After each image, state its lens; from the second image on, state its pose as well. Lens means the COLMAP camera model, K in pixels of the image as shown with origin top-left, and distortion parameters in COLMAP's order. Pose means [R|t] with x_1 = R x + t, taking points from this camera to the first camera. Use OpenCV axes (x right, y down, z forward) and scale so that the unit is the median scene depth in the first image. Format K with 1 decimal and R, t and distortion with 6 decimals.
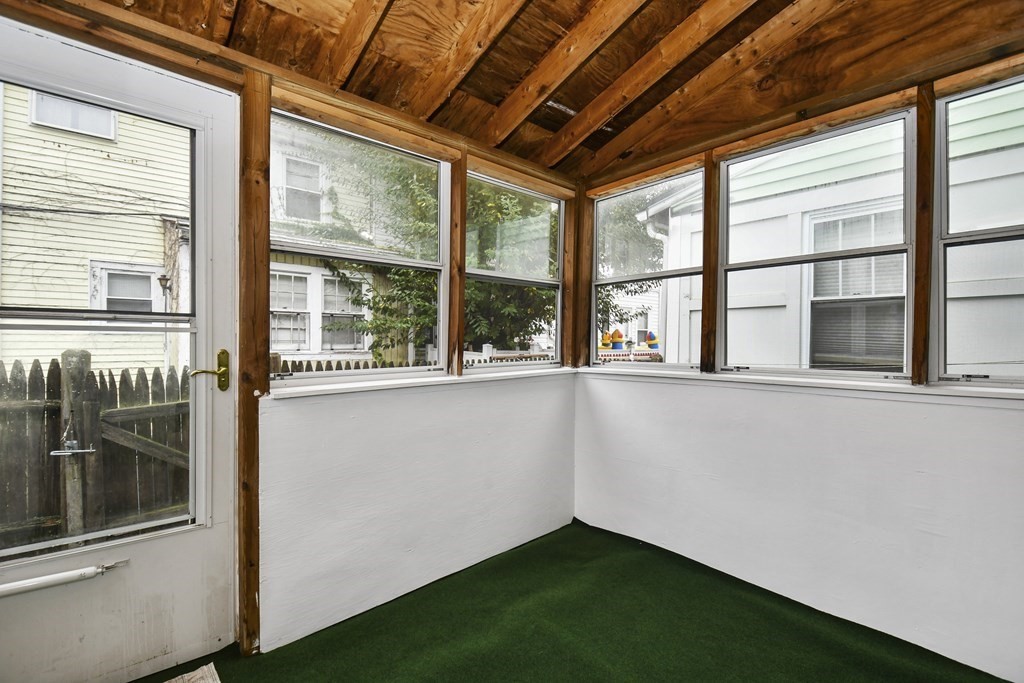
lens RADIAL K [[444.6, 0, 514.7], [0, 444.6, 342.7], [0, 0, 1]] dist [0.002009, 0.000155]
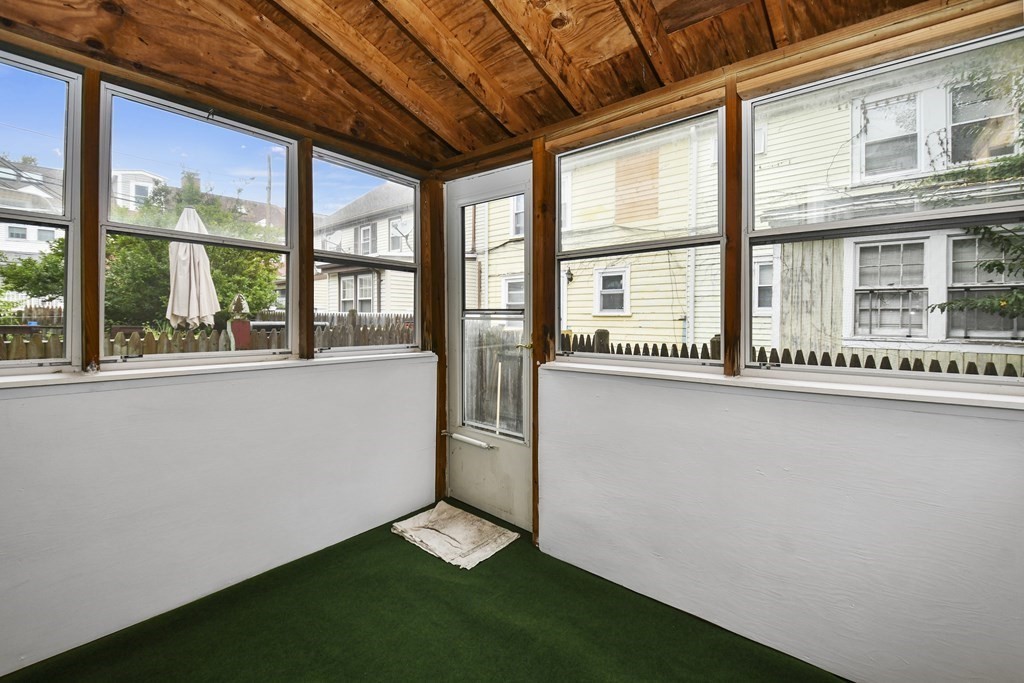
lens RADIAL K [[444.7, 0, 506.2], [0, 444.7, 315.6], [0, 0, 1]] dist [0.036993, -0.028137]
pose [[0.140943, -0.003740, -0.990011, 0.208524], [-0.011980, 0.999913, -0.005483, -0.007595], [0.989945, 0.012633, 0.140886, 0.176854]]
